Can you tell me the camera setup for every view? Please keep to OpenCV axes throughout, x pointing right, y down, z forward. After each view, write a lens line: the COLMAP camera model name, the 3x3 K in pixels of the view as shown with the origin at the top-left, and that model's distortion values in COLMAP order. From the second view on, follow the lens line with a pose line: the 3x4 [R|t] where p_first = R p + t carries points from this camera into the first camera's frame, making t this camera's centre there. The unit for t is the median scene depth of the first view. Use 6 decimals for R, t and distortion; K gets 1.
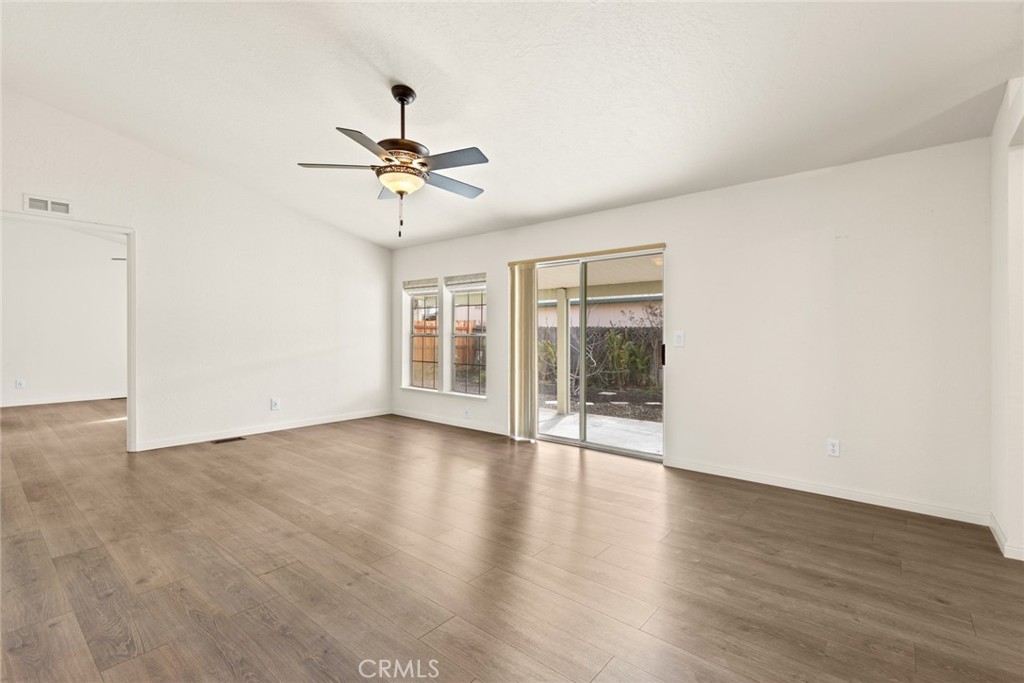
lens RADIAL K [[461.3, 0, 517.7], [0, 461.3, 340.3], [0, 0, 1]] dist [0.001645, 0.000358]
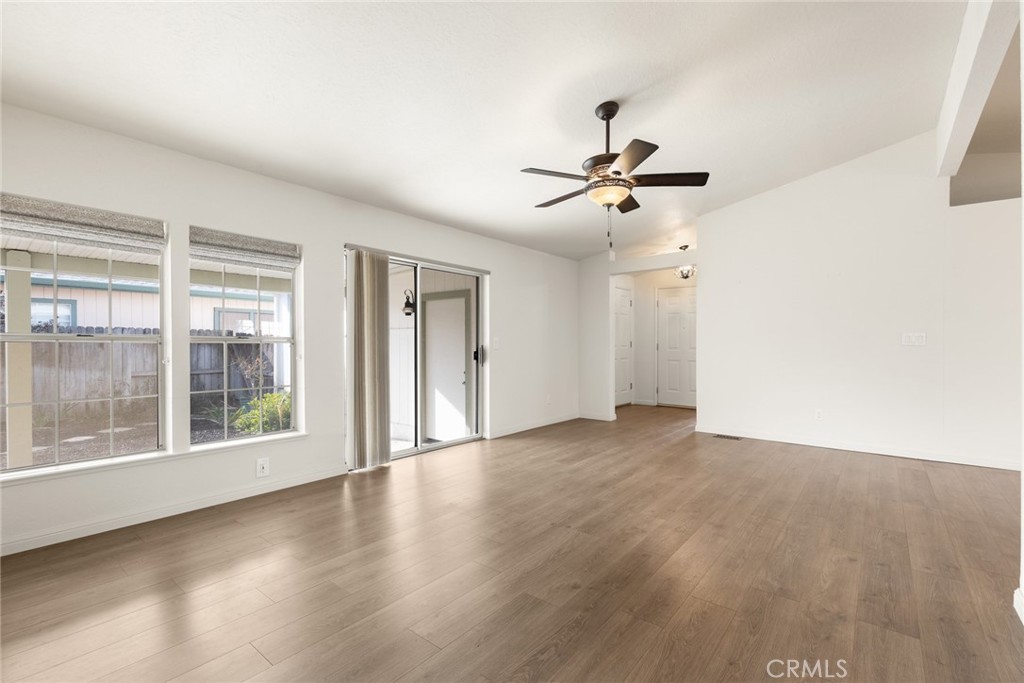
lens RADIAL K [[456.4, 0, 510.6], [0, 456.4, 344.5], [0, 0, 1]] dist [0.000772, 0.000115]
pose [[-0.008991, -0.007248, 0.999933, -1.286414], [0.003548, 0.999967, 0.007280, -0.014118], [-0.999953, 0.003613, -0.008965, 1.234354]]
